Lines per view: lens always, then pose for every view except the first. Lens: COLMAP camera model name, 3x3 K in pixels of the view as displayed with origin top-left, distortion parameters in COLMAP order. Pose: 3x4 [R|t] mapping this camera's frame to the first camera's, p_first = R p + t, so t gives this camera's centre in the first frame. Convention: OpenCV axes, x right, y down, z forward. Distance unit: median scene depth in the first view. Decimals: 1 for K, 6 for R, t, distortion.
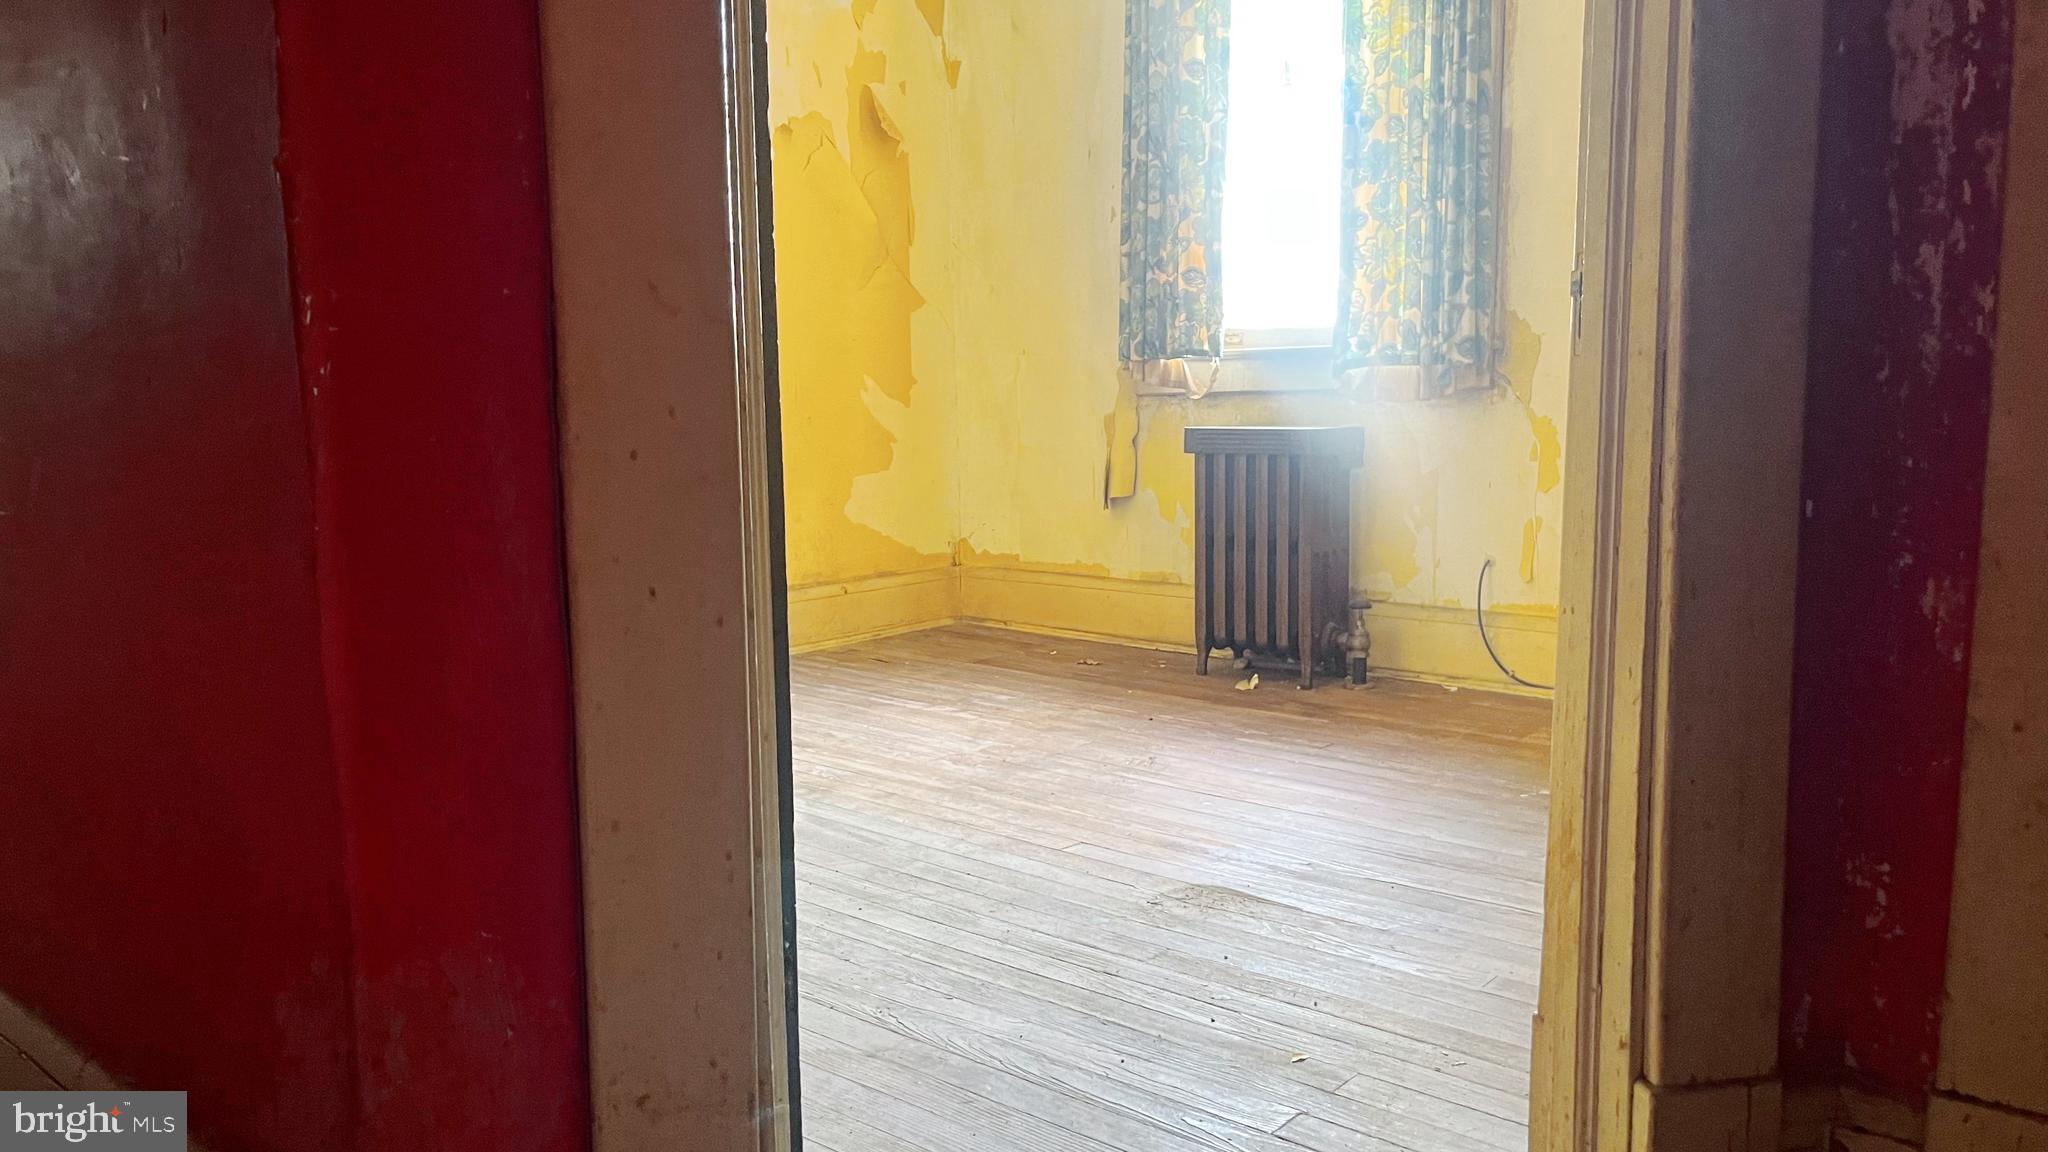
lens RADIAL K [[1511.2, 0, 1035.4], [0, 1511.2, 577.3], [0, 0, 1]] dist [0.001041, -0.002298]
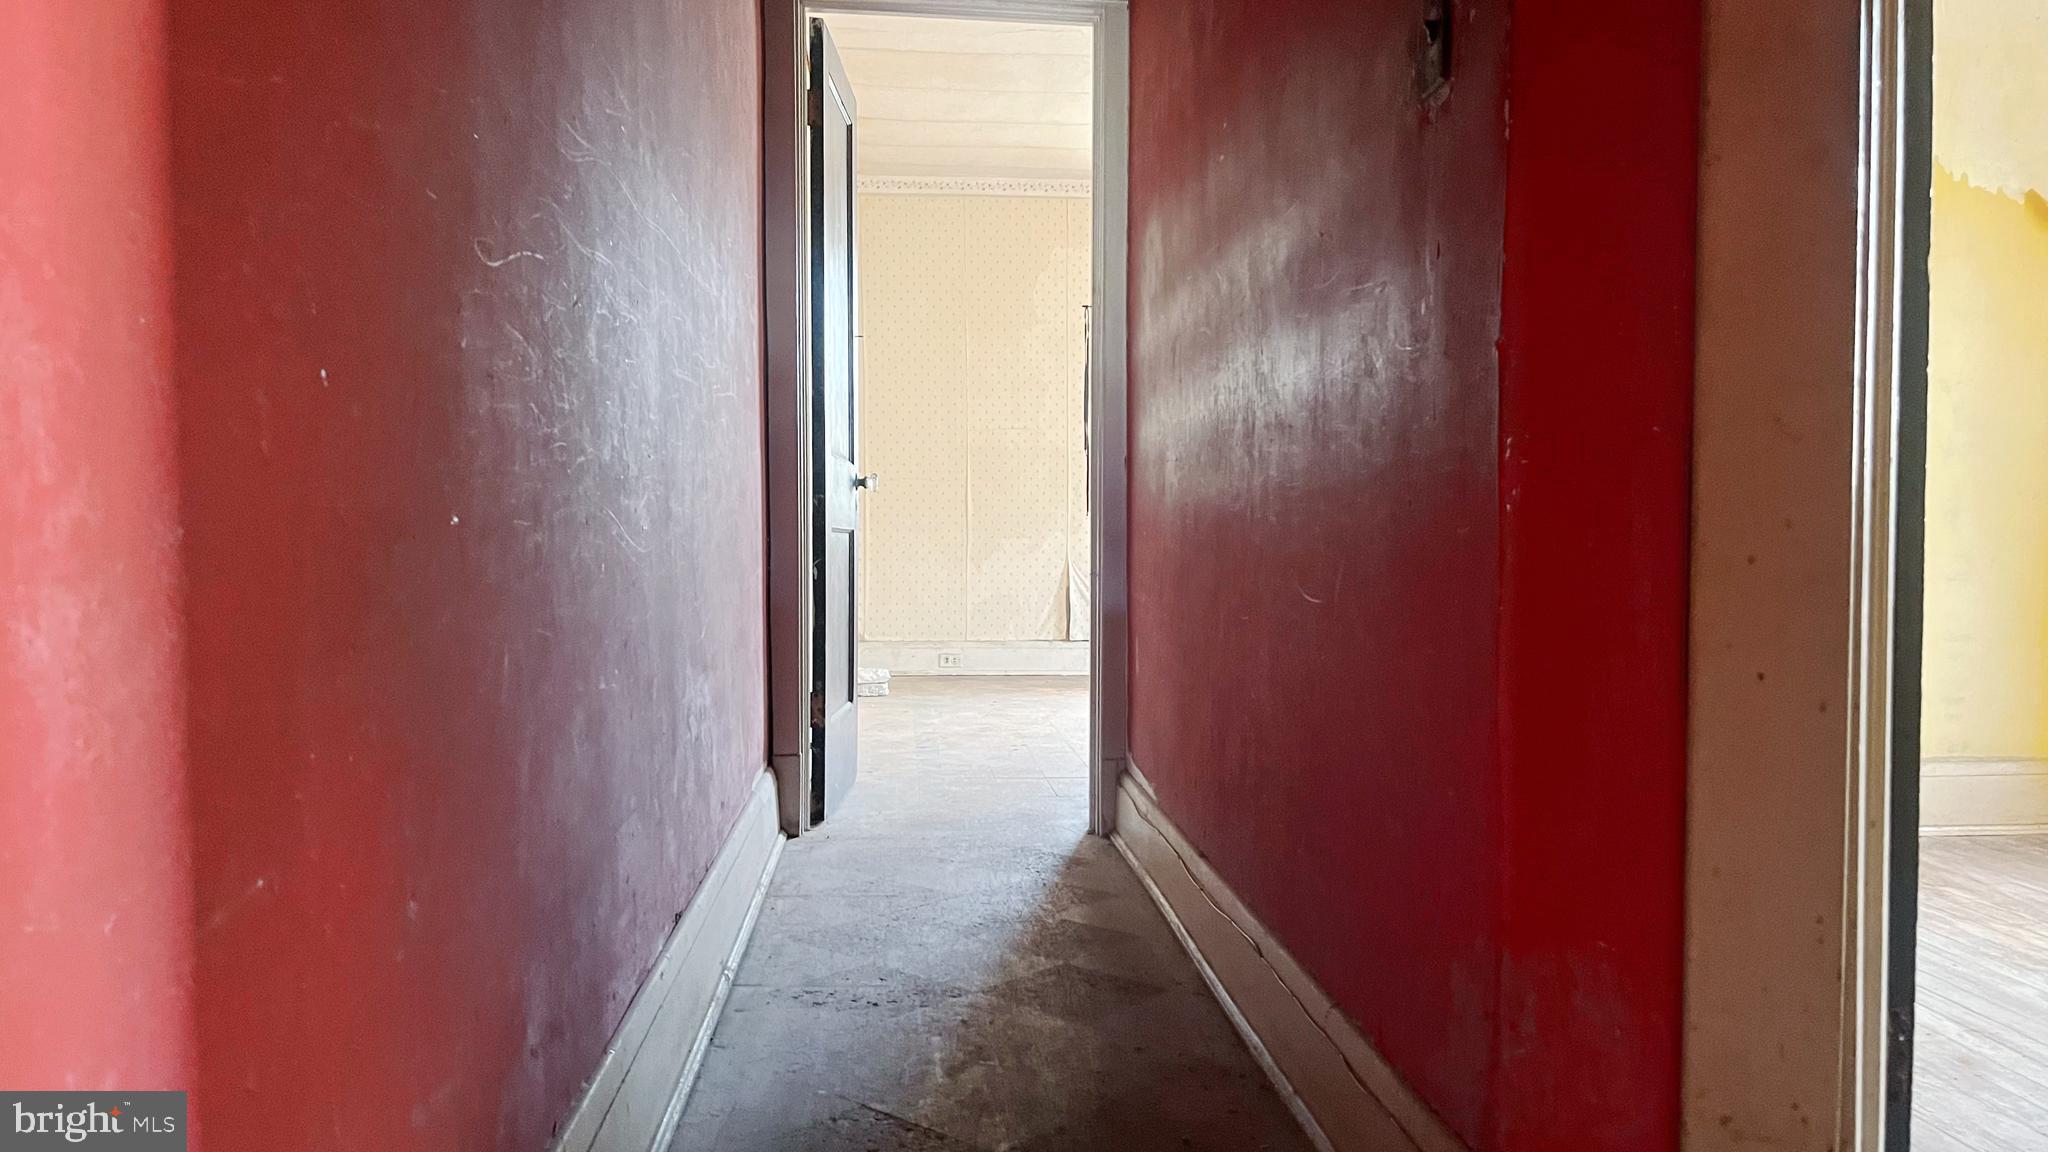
lens RADIAL K [[1511.2, 0, 1024.3], [0, 1511.2, 578.7], [0, 0, 1]] dist [0.001041, -0.002298]
pose [[0.689502, 0.030242, -0.723653, 0.184455], [-0.100117, 0.993516, -0.053872, 0.050634], [0.717331, 0.109595, 0.688059, -0.211797]]
